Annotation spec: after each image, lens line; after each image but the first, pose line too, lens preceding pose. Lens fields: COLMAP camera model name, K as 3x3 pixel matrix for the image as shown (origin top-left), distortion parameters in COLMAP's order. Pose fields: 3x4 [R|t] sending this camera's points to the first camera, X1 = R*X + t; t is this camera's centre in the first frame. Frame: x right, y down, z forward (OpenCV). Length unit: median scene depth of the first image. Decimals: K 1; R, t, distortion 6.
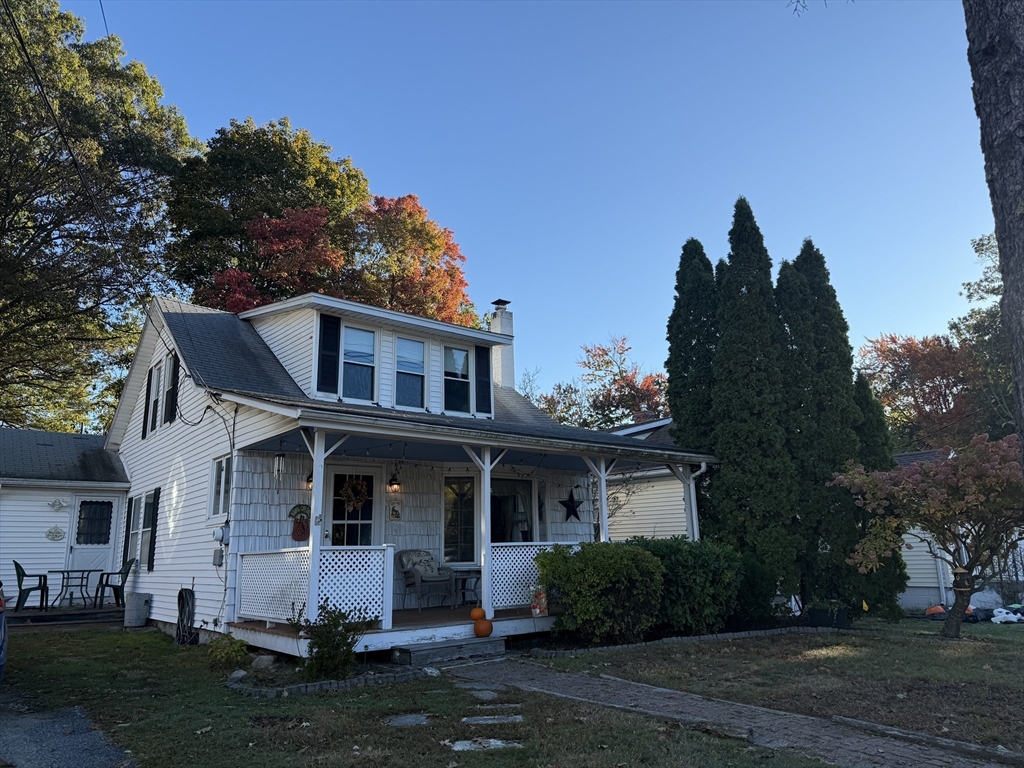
lens RADIAL K [[708.8, 0, 517.3], [0, 708.8, 382.3], [0, 0, 1]] dist [0.061965, -0.066339]
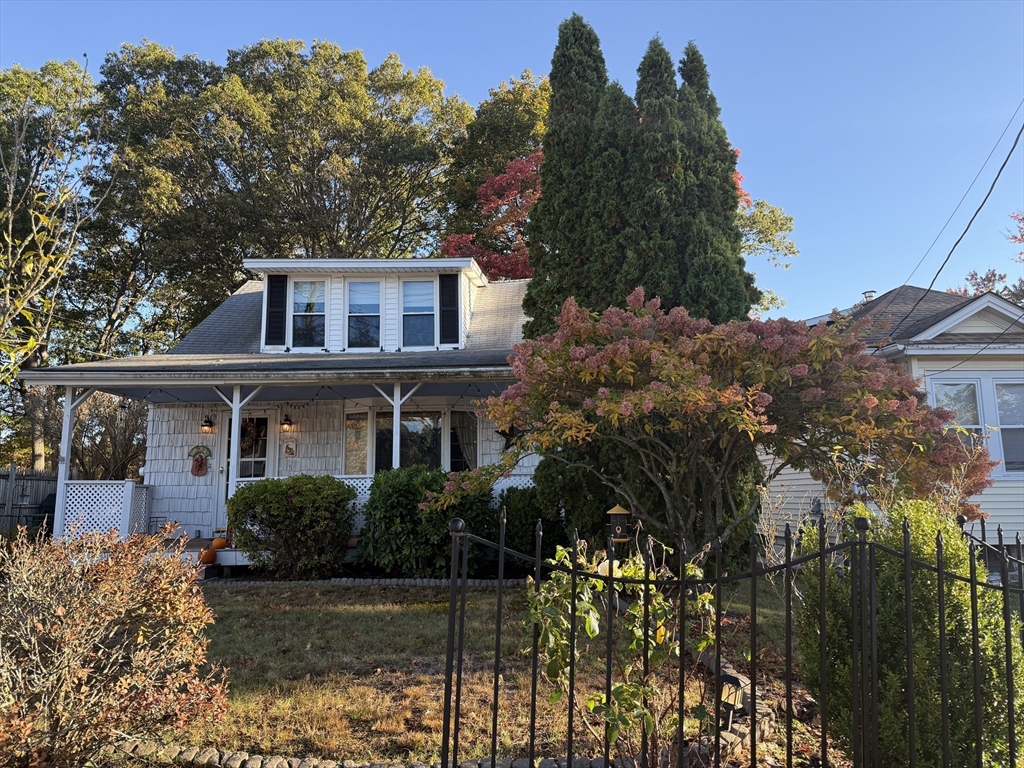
lens RADIAL K [[713.9, 0, 521.8], [0, 713.9, 382.6], [0, 0, 1]] dist [0.087416, -0.112178]
pose [[0.761059, -0.083673, -0.643263, 0.773541], [0.142264, 0.989034, 0.039666, 0.084894], [0.632890, -0.121702, 0.764617, 0.381131]]
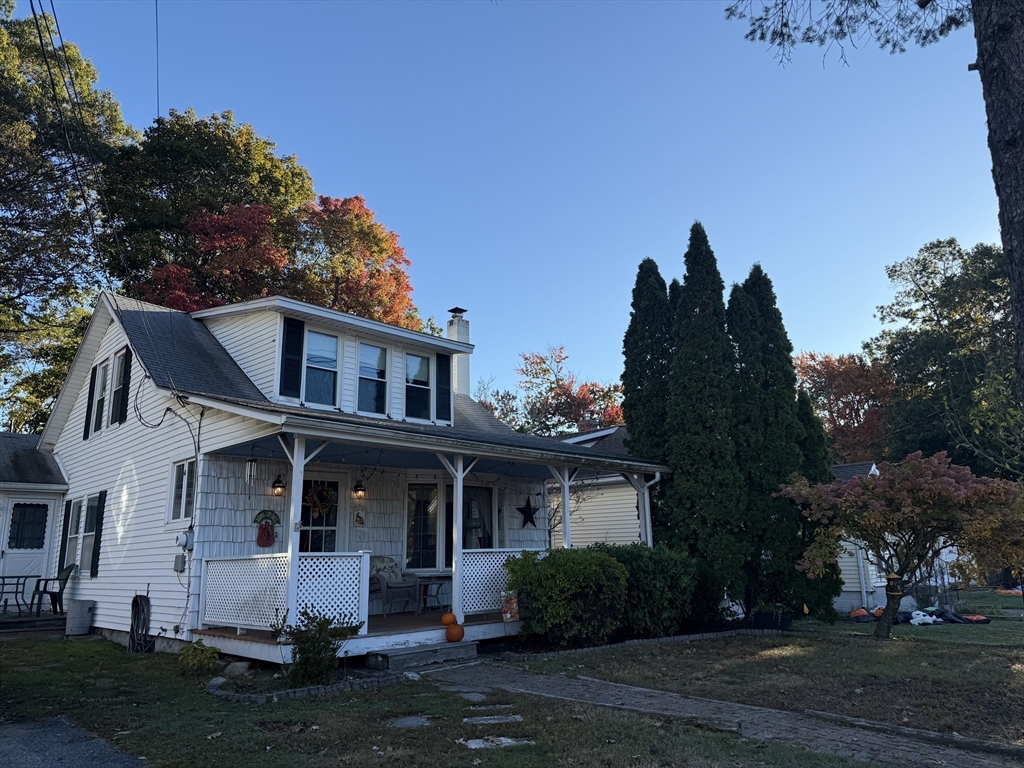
lens RADIAL K [[708.8, 0, 517.3], [0, 708.8, 382.3], [0, 0, 1]] dist [0.061965, -0.066339]
pose [[0.994453, 0.026936, 0.101671, -0.054930], [-0.026234, 0.999622, -0.008239, -0.006163], [-0.101854, 0.005526, 0.994784, -0.021218]]
